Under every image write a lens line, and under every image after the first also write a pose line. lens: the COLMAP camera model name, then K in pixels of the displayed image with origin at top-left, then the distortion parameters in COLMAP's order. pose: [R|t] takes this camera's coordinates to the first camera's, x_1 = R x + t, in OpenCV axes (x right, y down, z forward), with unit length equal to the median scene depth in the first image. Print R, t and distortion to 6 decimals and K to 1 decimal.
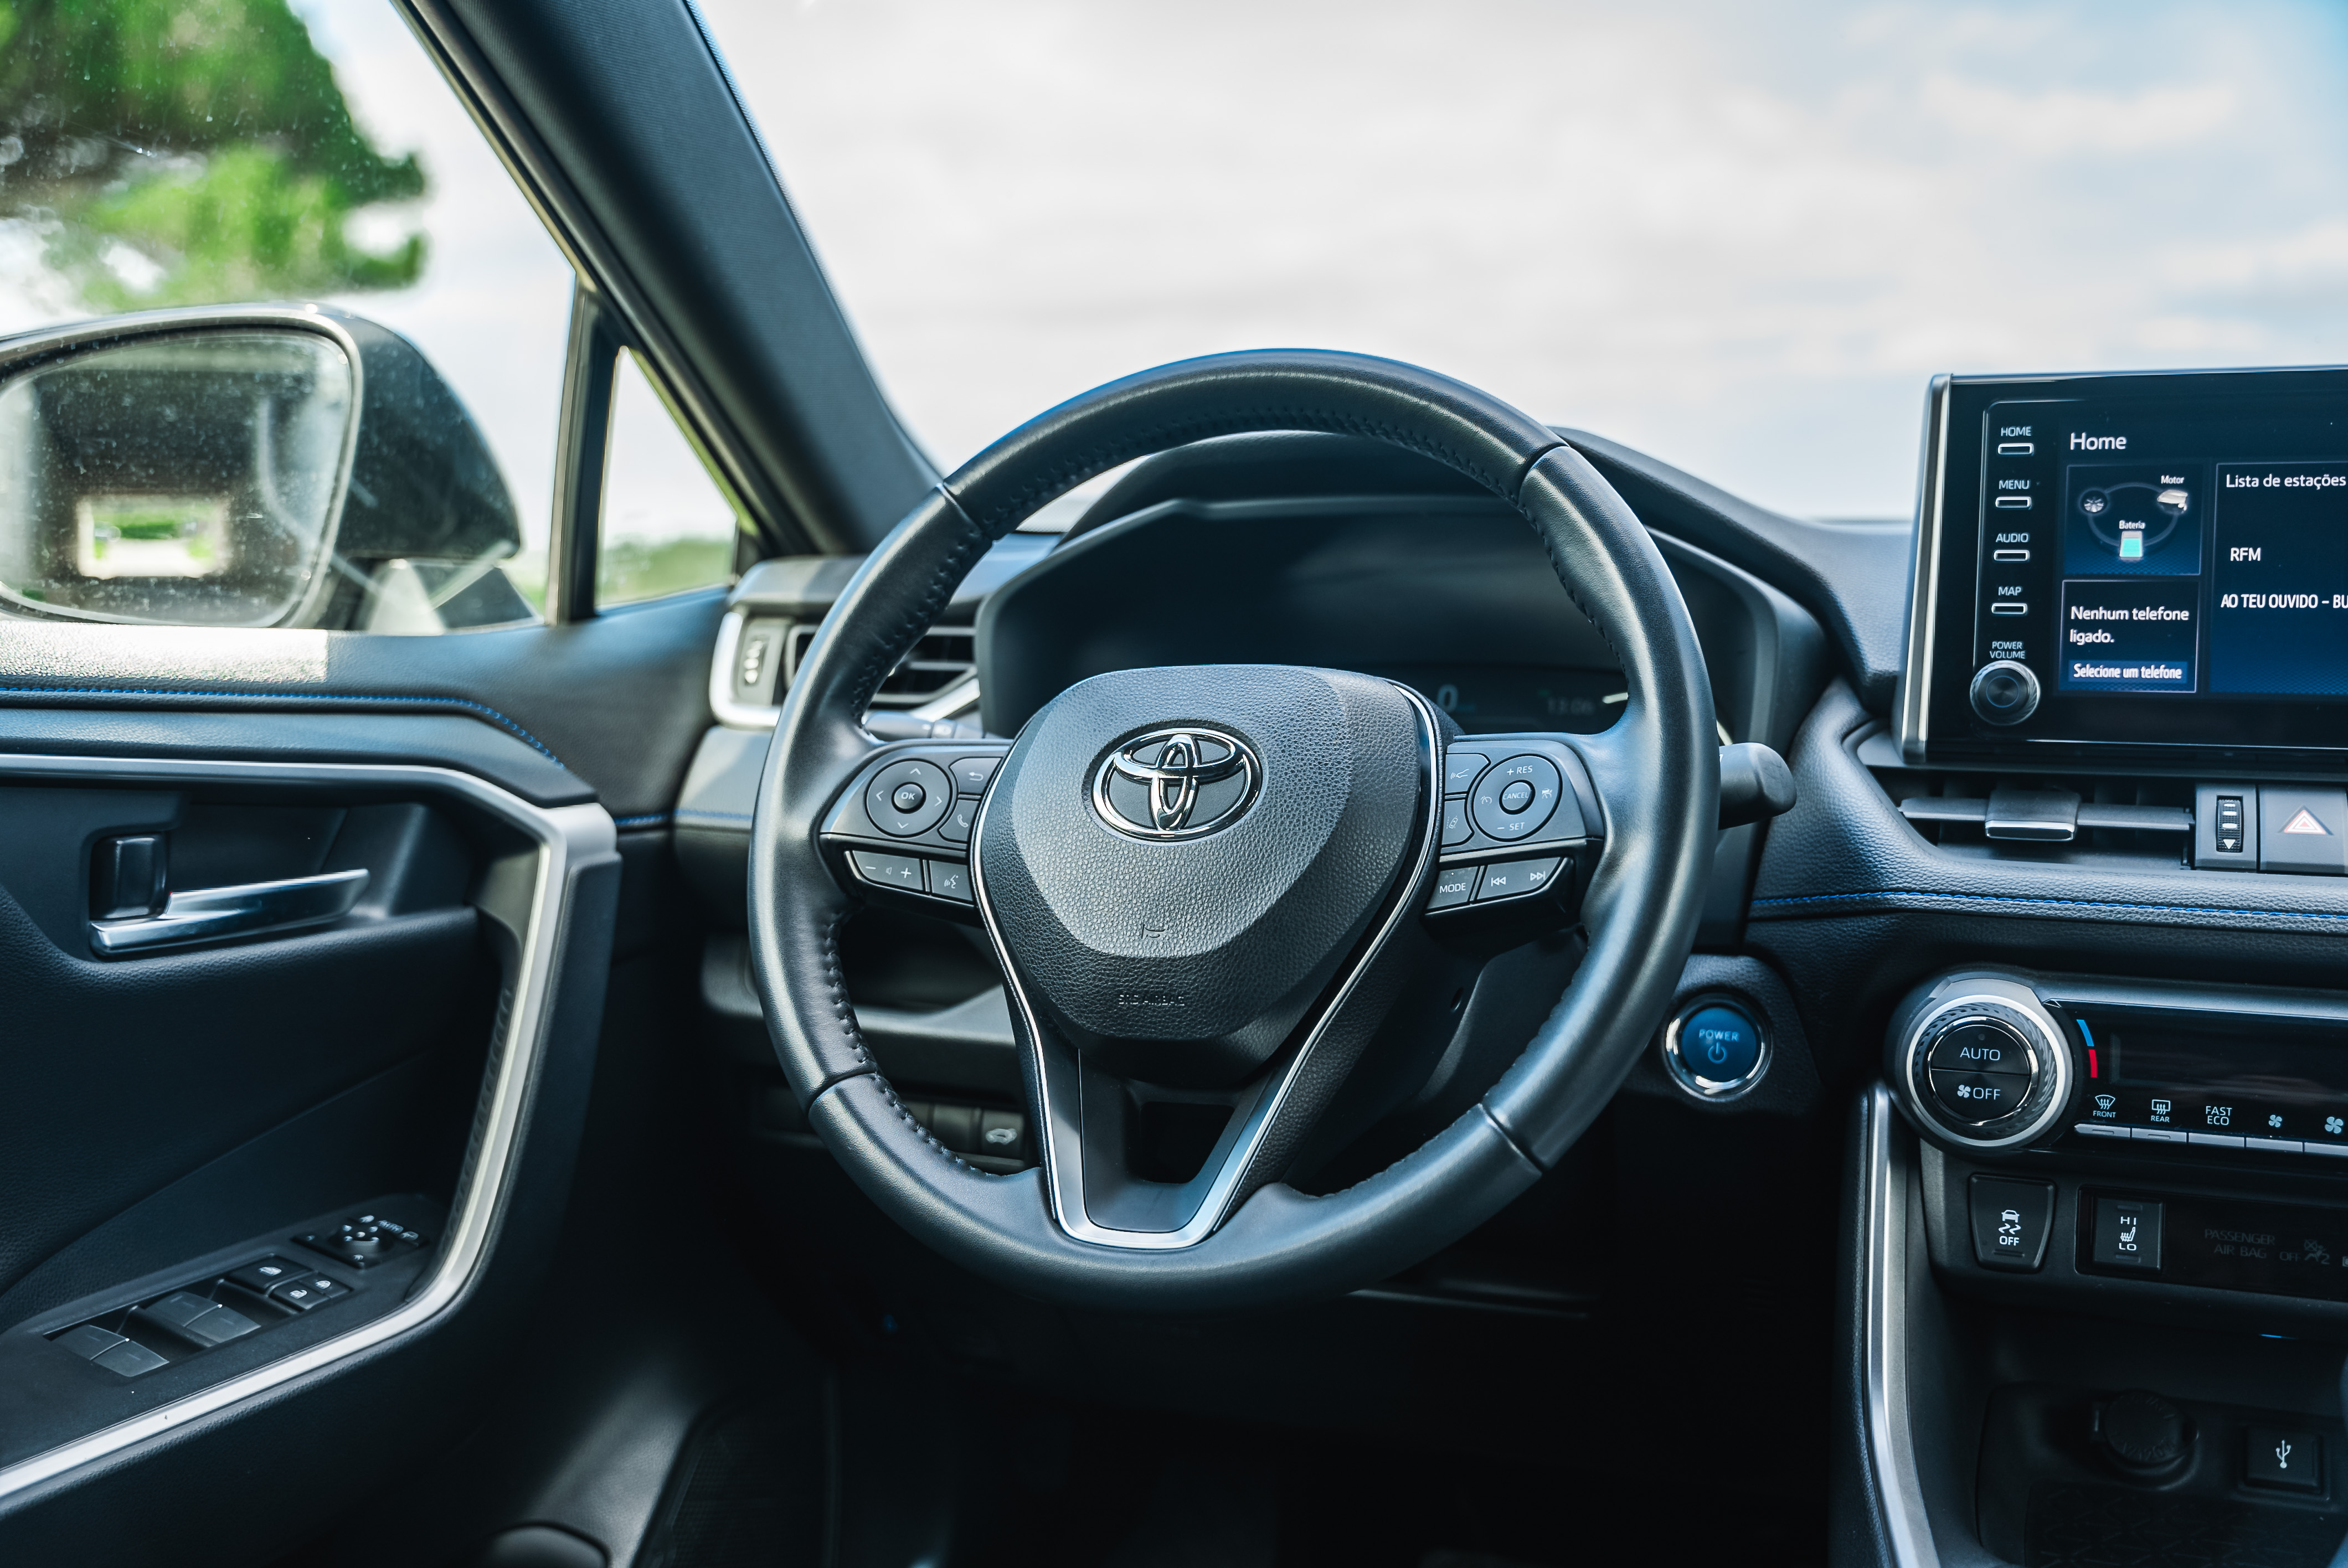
lens RADIAL K [[2313.4, 0, 1181.3], [0, 2313.4, 783.5], [0, 0, 1]] dist [-0.003111, 0.000000]
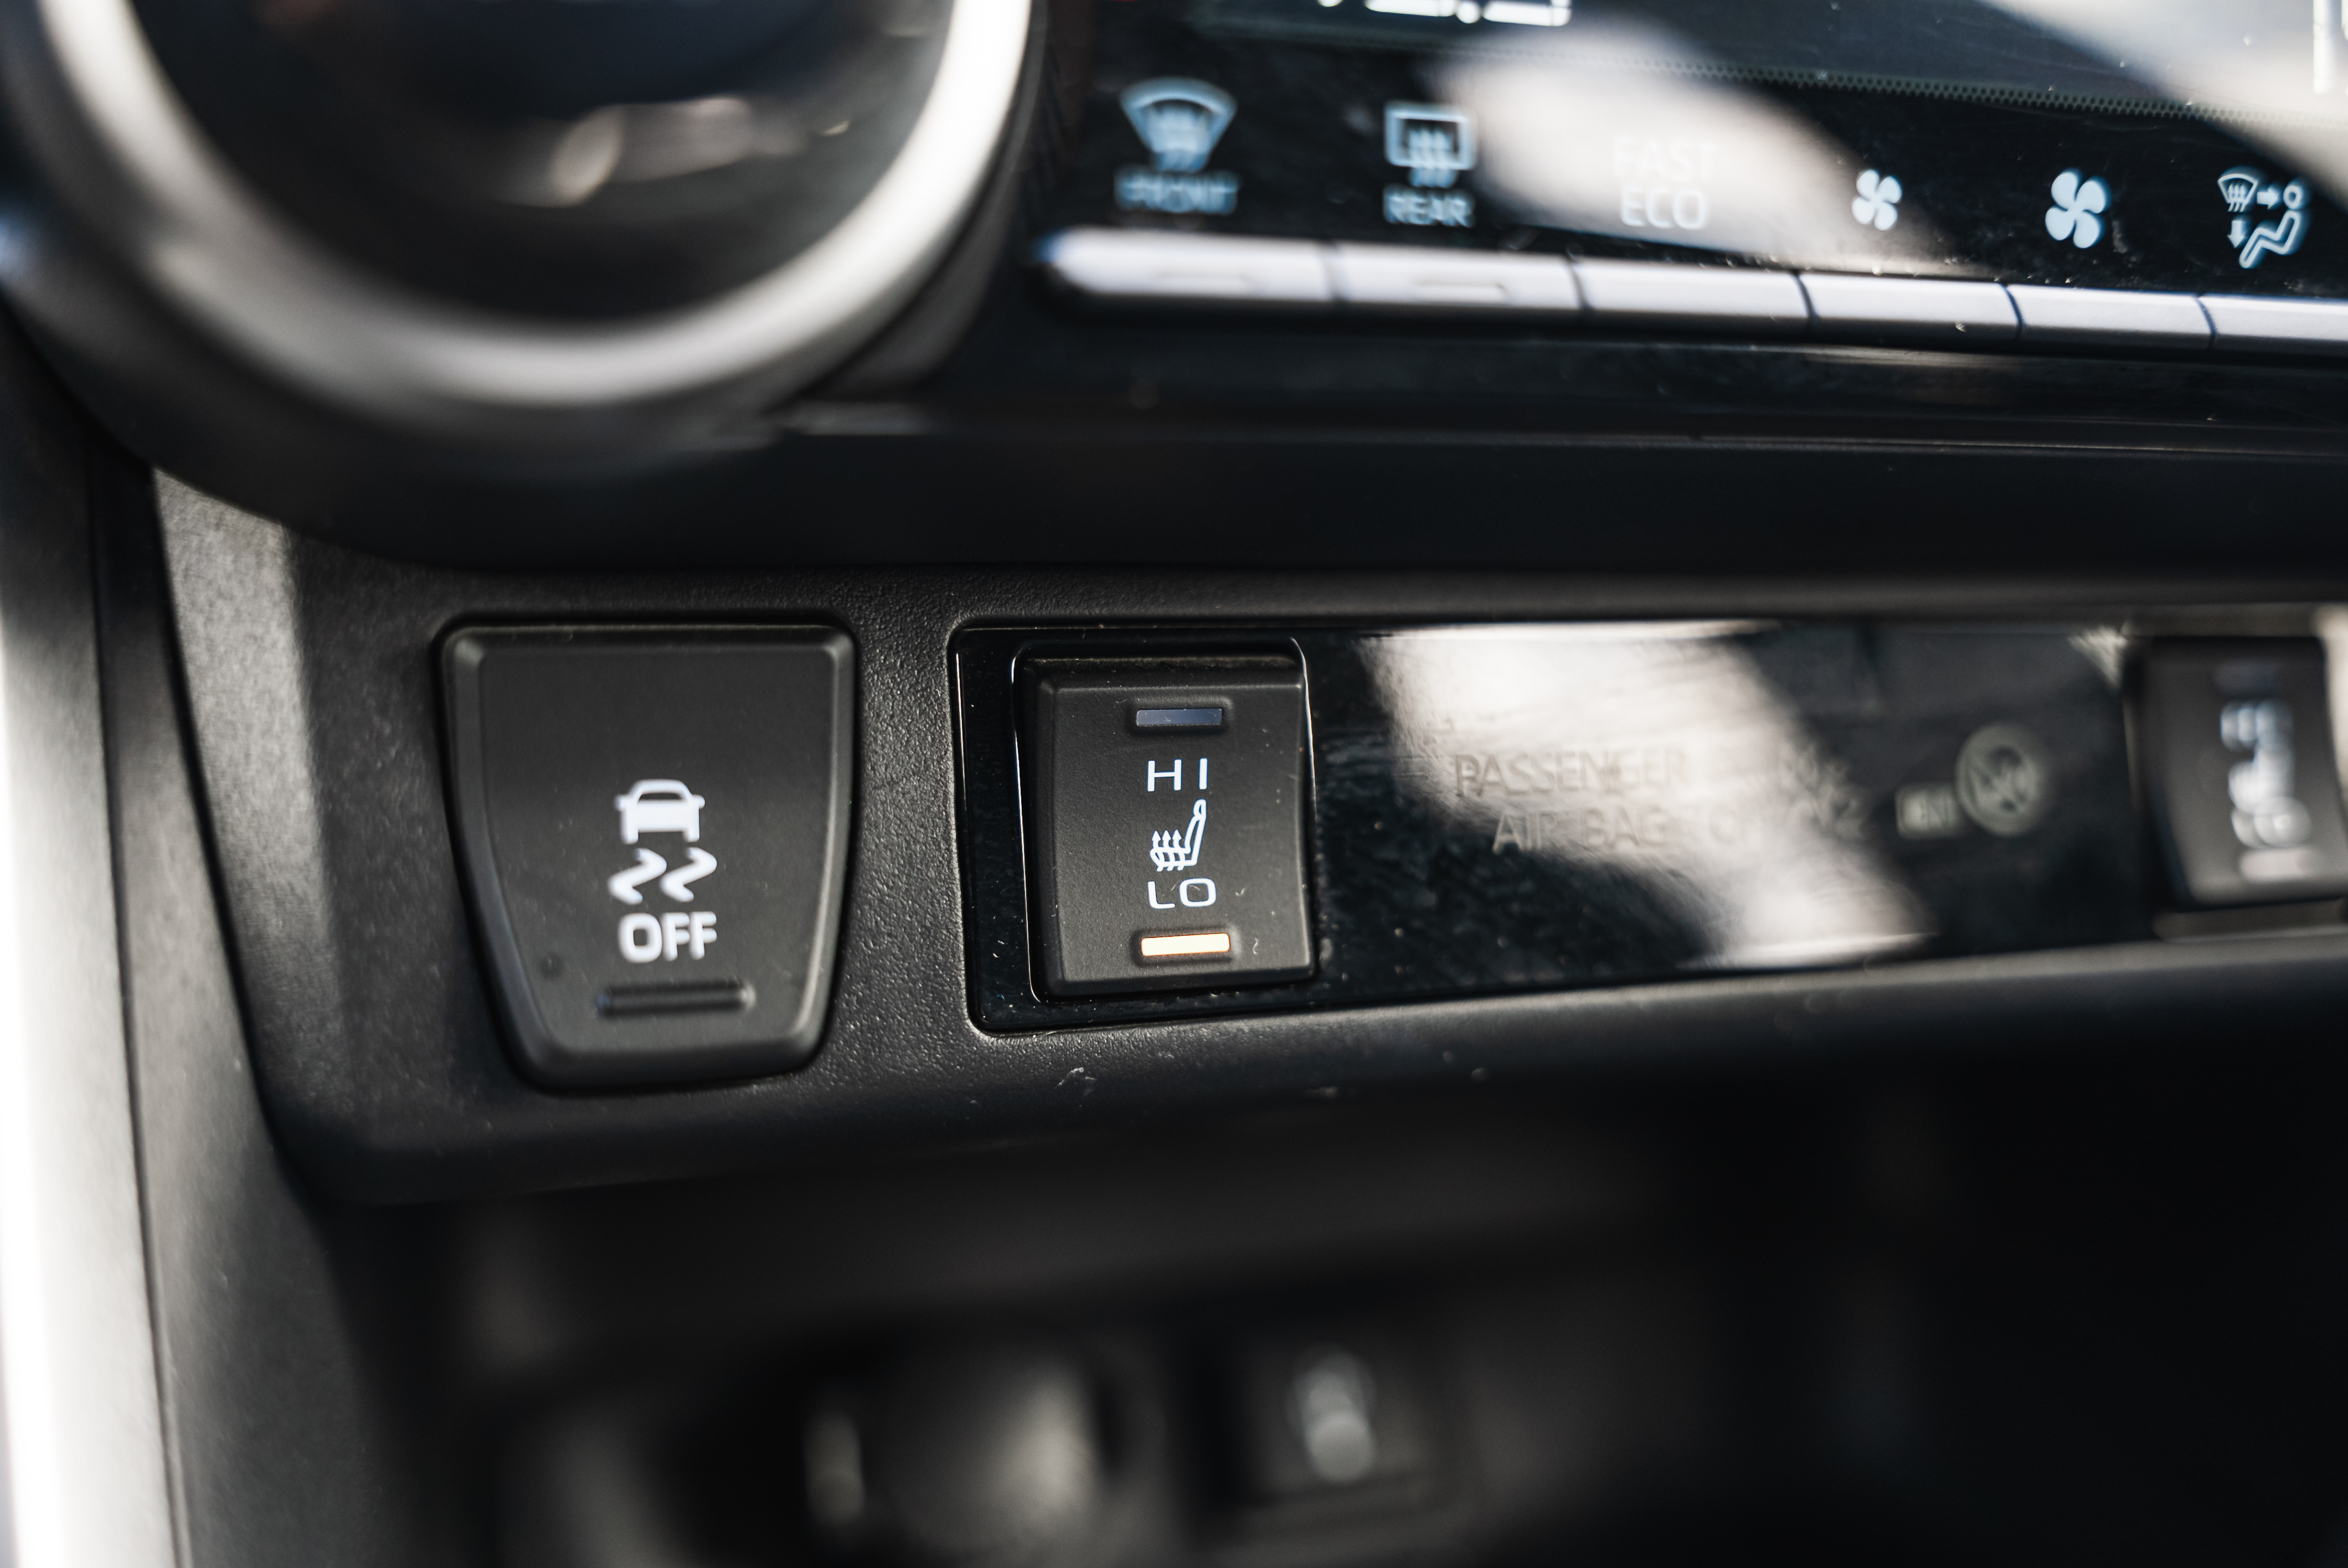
lens RADIAL K [[2313.4, 0, 1194.0], [0, 2313.4, 793.6], [0, 0, 1]] dist [-0.003111, 0.000000]
pose [[0.734069, -0.122414, 0.667951, 0.251015], [0.014250, 0.986178, 0.165074, 0.148147], [-0.678926, -0.111657, 0.725667, 0.796640]]
